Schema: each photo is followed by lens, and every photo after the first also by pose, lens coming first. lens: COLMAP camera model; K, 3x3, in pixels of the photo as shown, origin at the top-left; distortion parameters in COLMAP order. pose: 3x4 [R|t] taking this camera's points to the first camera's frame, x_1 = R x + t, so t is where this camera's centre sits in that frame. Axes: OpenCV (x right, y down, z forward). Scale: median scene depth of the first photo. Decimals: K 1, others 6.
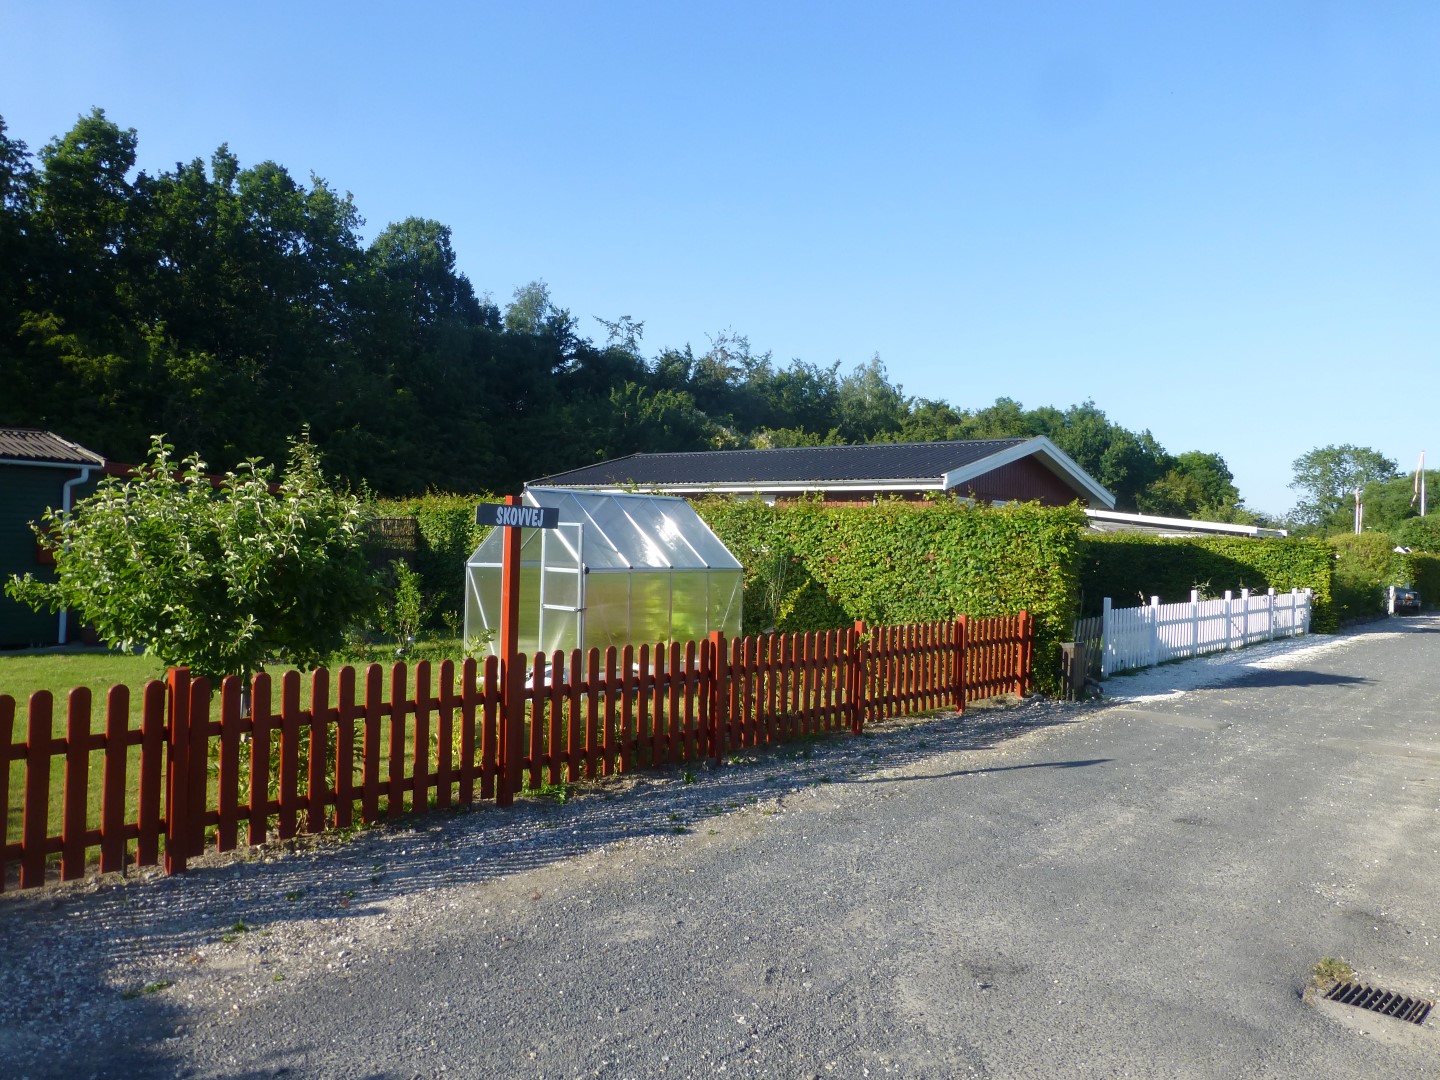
lens RADIAL K [[1076.5, 0, 728.0], [0, 1076.5, 536.8], [0, 0, 1]] dist [-0.014856, -0.009207]
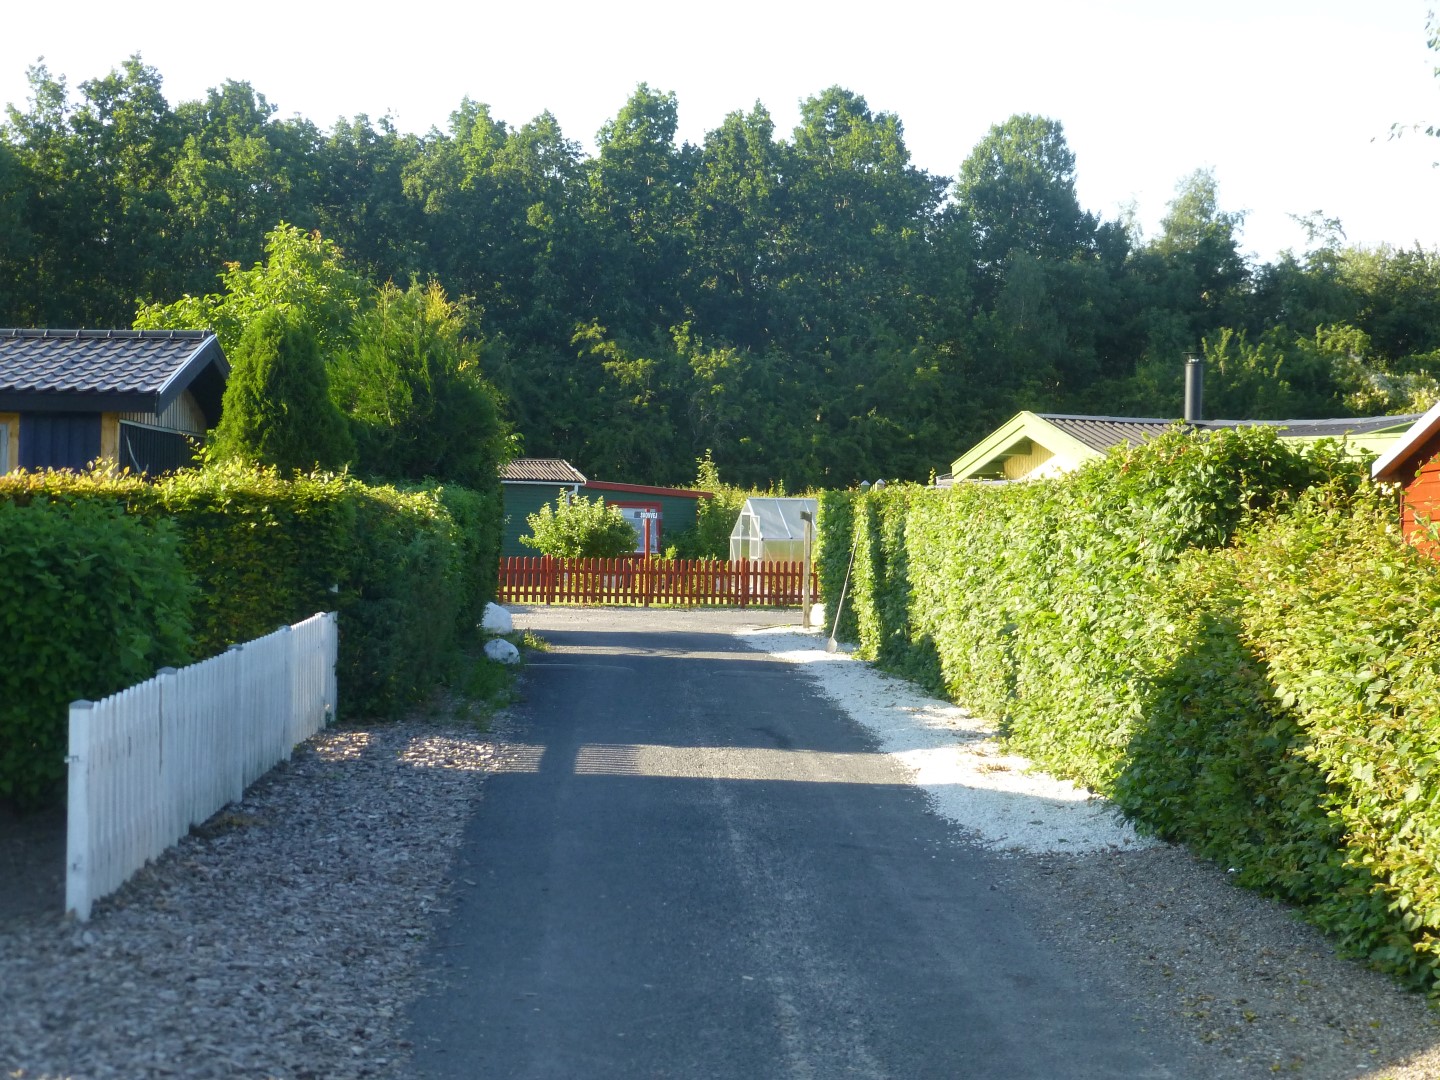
lens RADIAL K [[2336.2, 0, 720.6], [0, 2336.2, 539.2], [0, 0, 1]] dist [0.009660, 0.000000]
pose [[0.849267, -0.003936, -0.527948, 0.699034], [0.005045, 0.999987, 0.000659, 0.009299], [0.527939, -0.003223, 0.849276, -0.915370]]
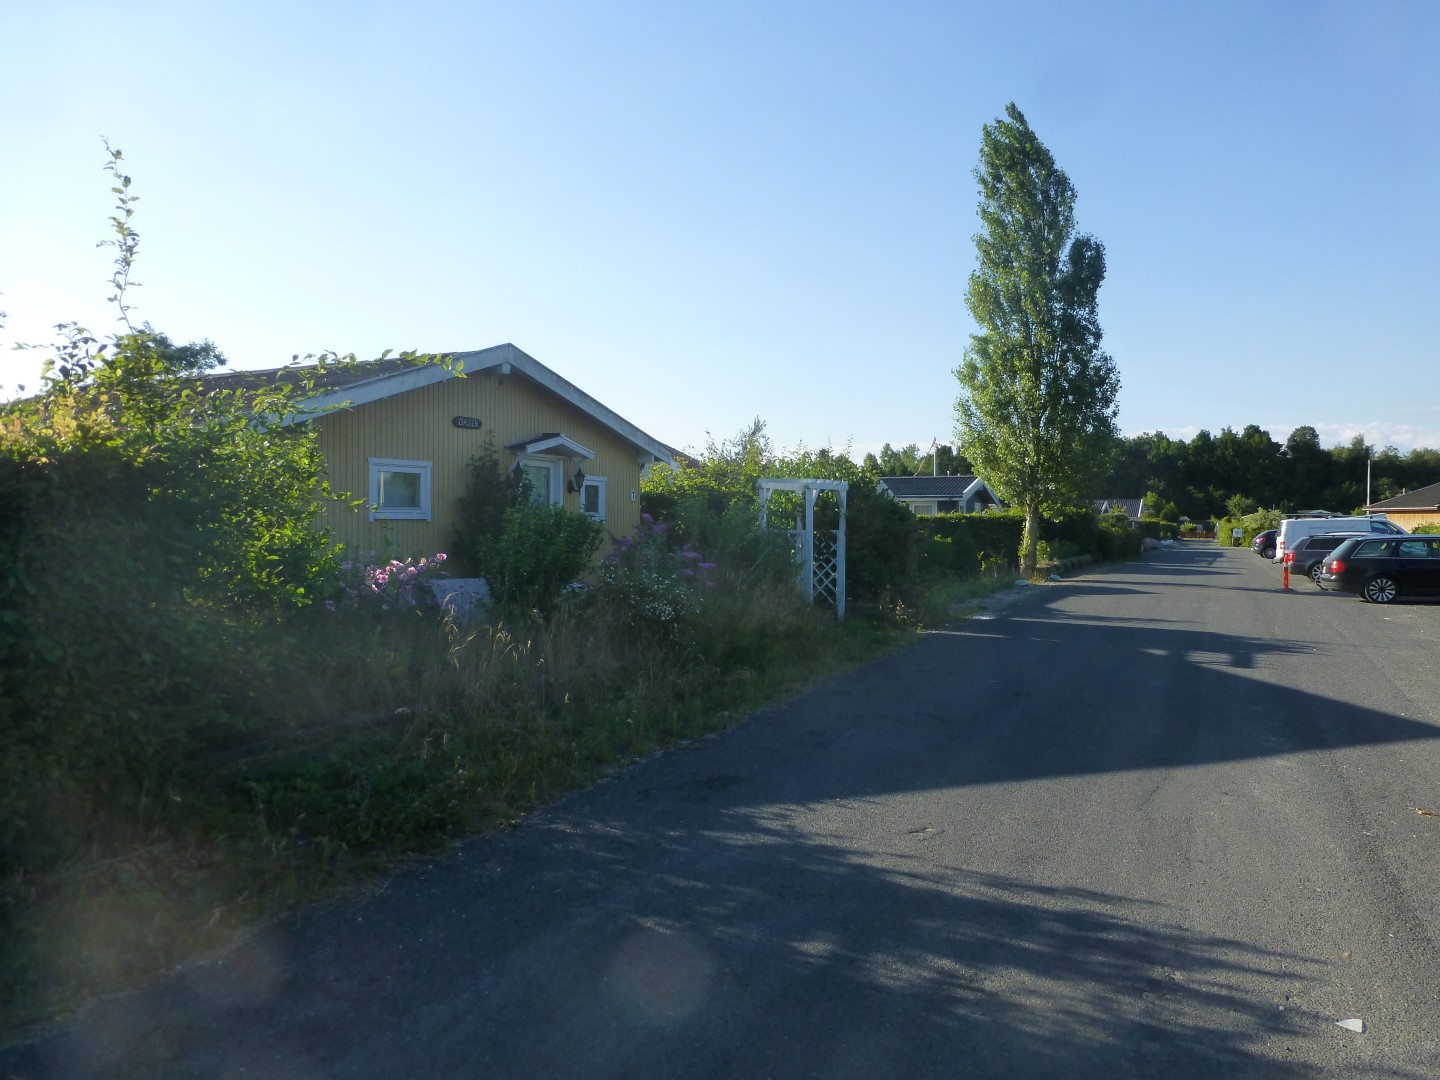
lens RADIAL K [[1076.5, 0, 719.4], [0, 1076.5, 541.2], [0, 0, 1]] dist [-0.014856, -0.009207]
pose [[0.517470, -0.021920, -0.855421, 2.524498], [0.020810, 0.999699, -0.013028, 0.074788], [0.855448, -0.011060, 0.517770, -3.513960]]
